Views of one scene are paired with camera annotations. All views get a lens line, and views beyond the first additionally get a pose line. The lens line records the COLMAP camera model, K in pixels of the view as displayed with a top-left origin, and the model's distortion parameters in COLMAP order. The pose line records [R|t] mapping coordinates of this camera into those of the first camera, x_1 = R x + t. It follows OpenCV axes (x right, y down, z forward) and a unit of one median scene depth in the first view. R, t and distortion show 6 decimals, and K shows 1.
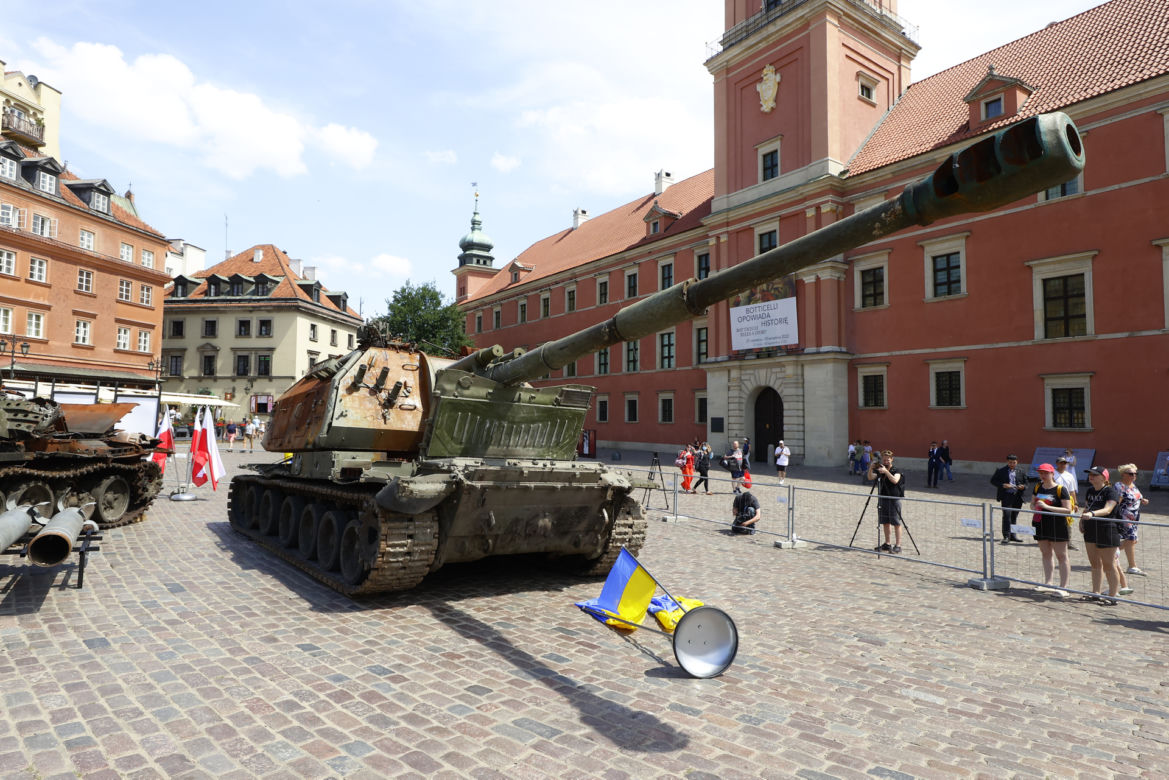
lens RADIAL K [[680.9, 0, 586.6], [0, 680.9, 381.0], [0, 0, 1]] dist [0.000160, -0.000804]
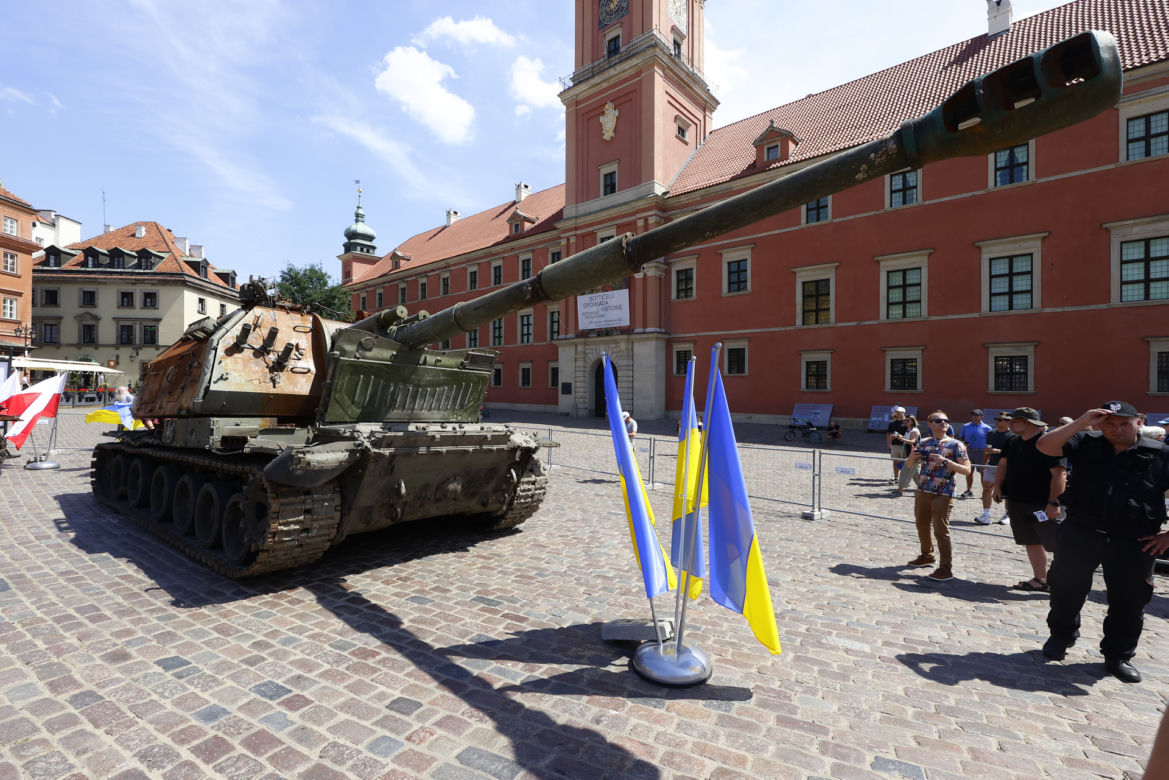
lens RADIAL K [[528.0, 0, 583.6], [0, 528.0, 383.7], [0, 0, 1]] dist [0.001252, -0.000268]
pose [[0.971352, -0.002019, 0.237635, -0.012207], [-0.011010, 0.998508, 0.053488, 0.003126], [-0.237388, -0.054572, 0.969881, 0.042848]]
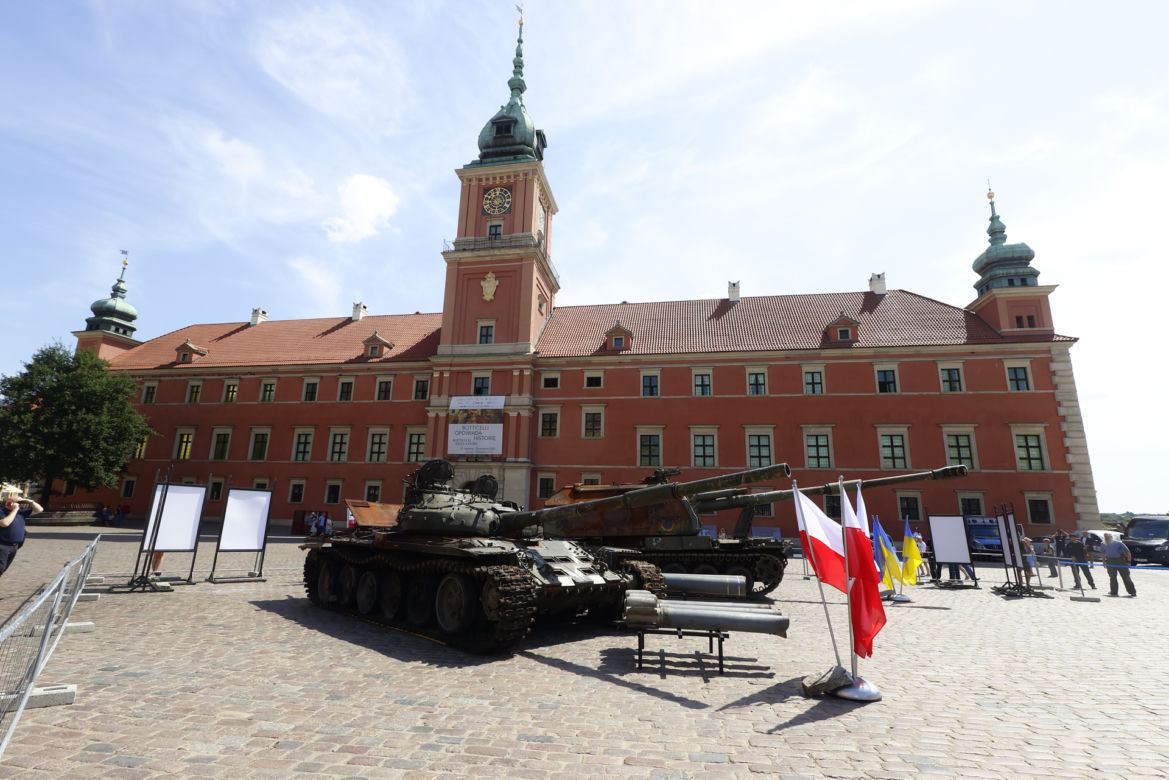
lens RADIAL K [[527.8, 0, 588.2], [0, 527.8, 387.9], [0, 0, 1]] dist [0.001268, 0.000006]
pose [[0.710119, 0.161931, 0.685207, -0.392040], [-0.058815, 0.983435, -0.171456, -0.009833], [-0.701621, 0.081454, 0.707880, 0.009409]]
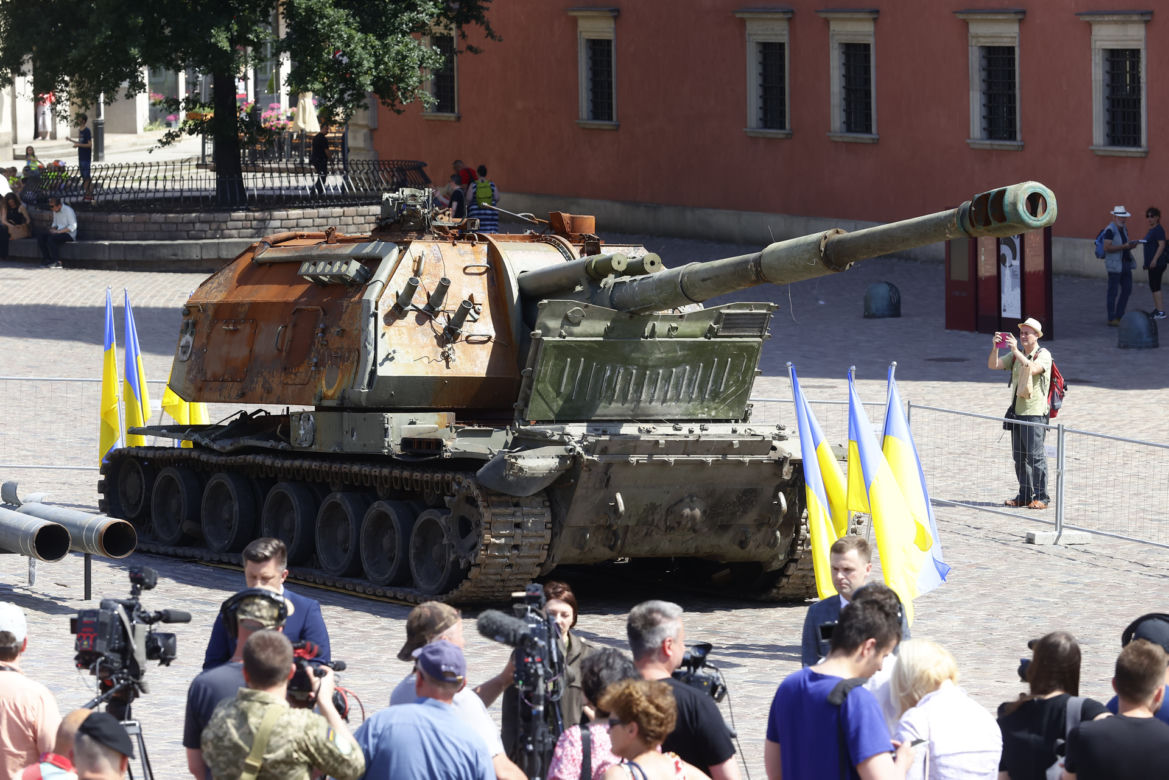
lens RADIAL K [[5288.9, 0, 584.5], [0, 5288.9, 390.0], [0, 0, 1]] dist [0.153964, -1.006466]
pose [[0.990777, -0.014311, -0.134744, 0.113543], [0.032782, 0.990183, 0.135879, -0.133109], [0.131477, -0.139043, 0.981520, -0.876085]]
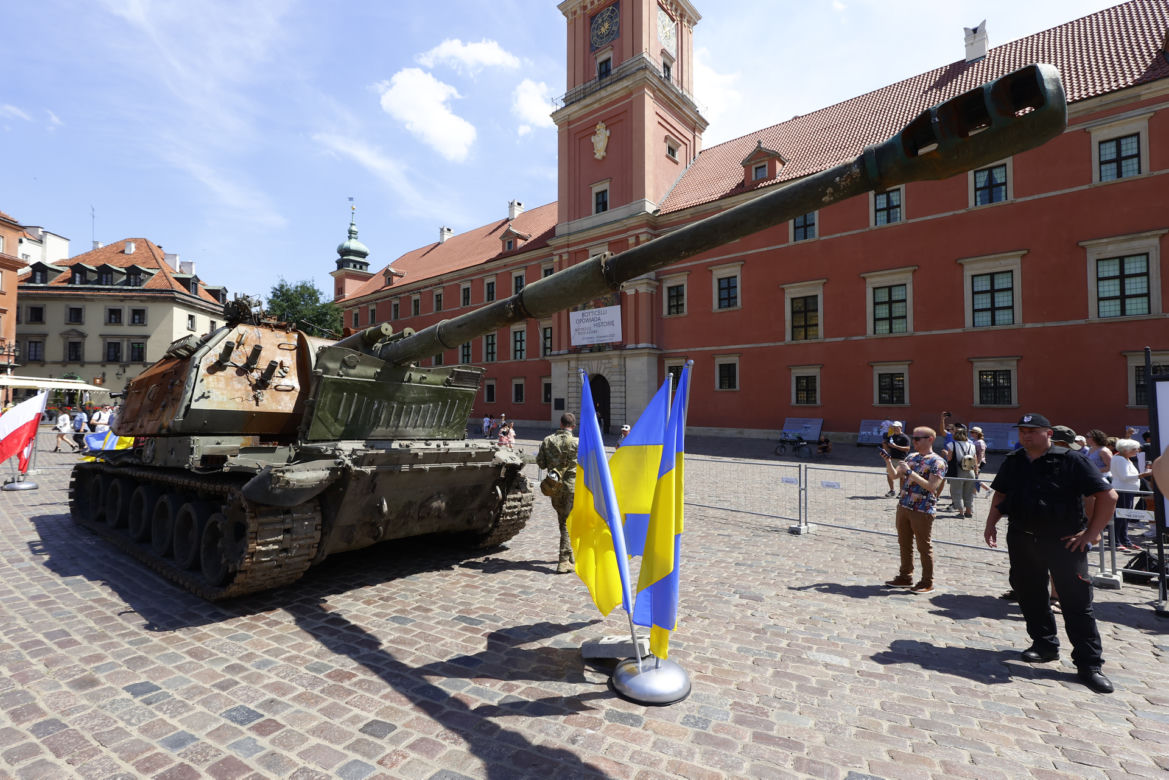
lens RADIAL K [[527.3, 0, 588.5], [0, 527.3, 384.8], [0, 0, 1]] dist [0.000034, 0.000459]
pose [[0.966385, 0.000456, 0.257098, -0.009570], [-0.007373, 0.999636, 0.025941, 0.002749], [-0.256993, -0.026965, 0.966037, 0.041402]]
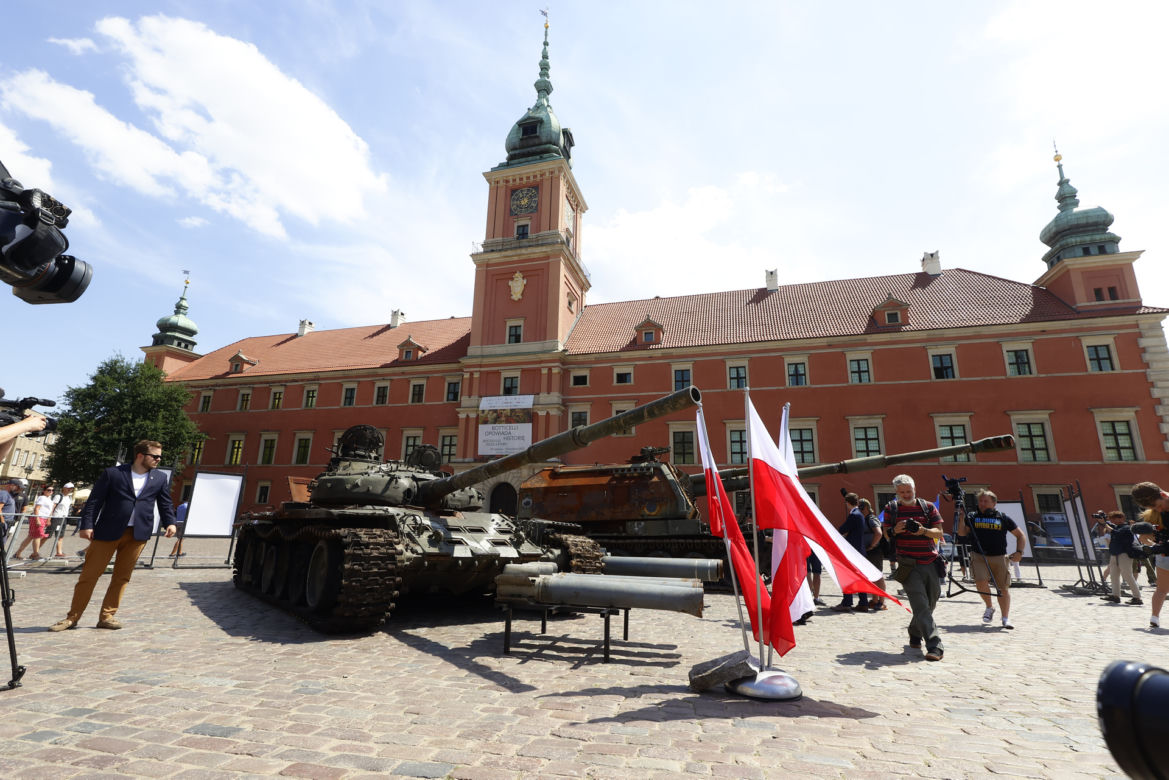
lens RADIAL K [[528.1, 0, 587.1], [0, 528.1, 382.2], [0, 0, 1]] dist [0.001882, -0.000151]
pose [[0.779012, 0.158178, 0.606729, -0.328500], [-0.050375, 0.980317, -0.190895, 0.005666], [-0.624982, 0.118146, 0.771647, 0.002956]]
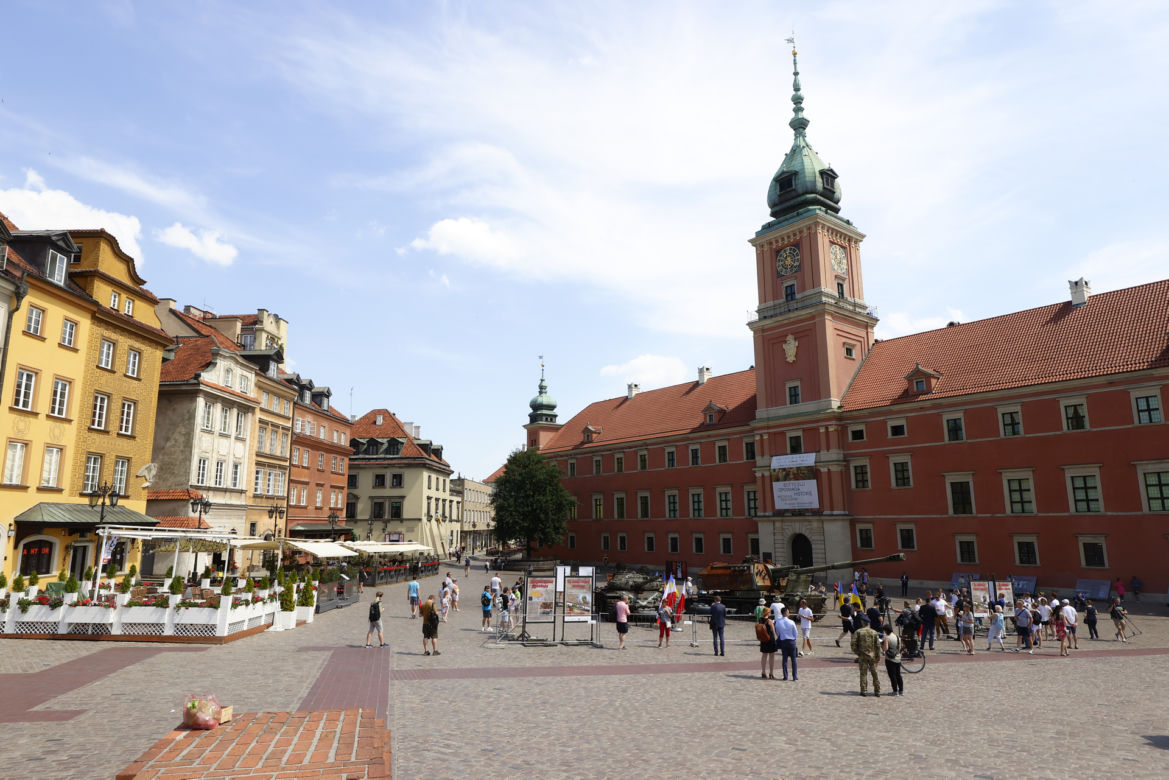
lens RADIAL K [[743.2, 0, 590.3], [0, 743.2, 385.3], [0, 0, 1]] dist [0.008946, 0.000345]
pose [[0.997441, -0.004594, 0.071353, -0.374303], [0.013780, 0.991576, -0.128794, -0.126532], [-0.070160, 0.129448, 0.989101, -0.794230]]
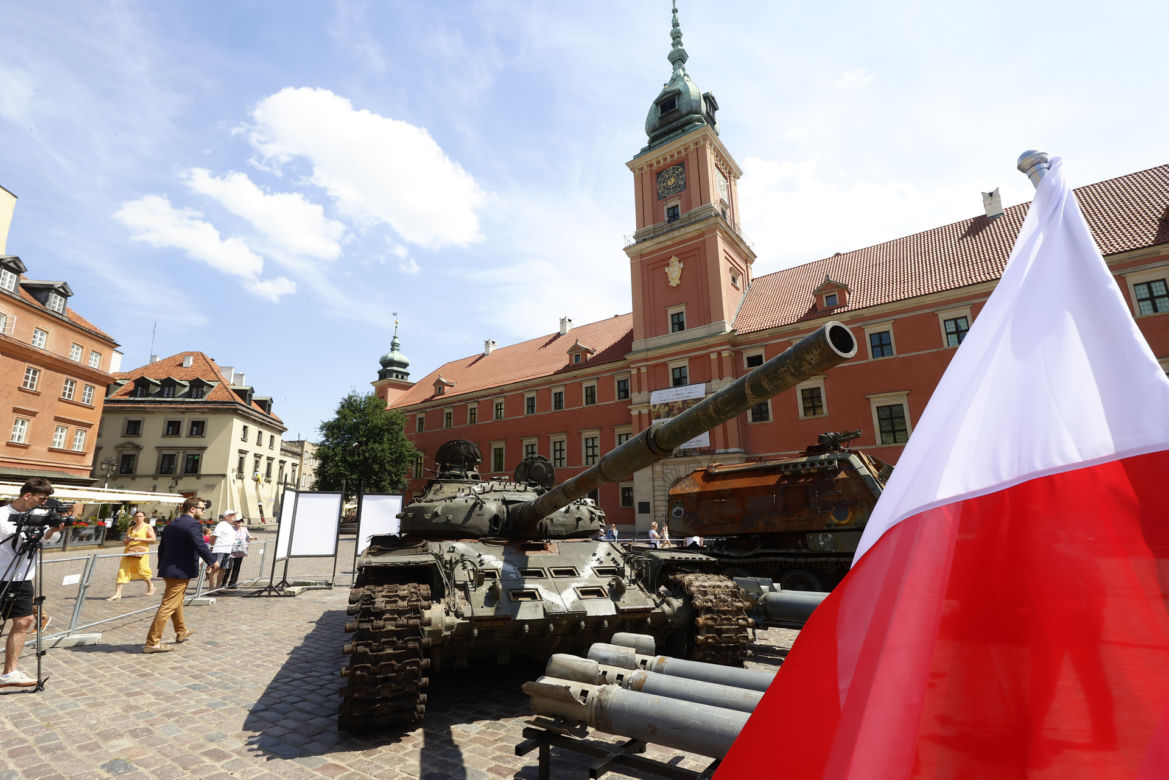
lens RADIAL K [[528.0, 0, 588.5], [0, 528.0, 384.3], [0, 0, 1]] dist [0.001425, -0.000316]
pose [[0.948441, 0.042363, 0.314111, -0.277358], [0.011173, 0.985943, -0.166708, -0.002100], [-0.316758, 0.161622, 0.934635, 0.038250]]
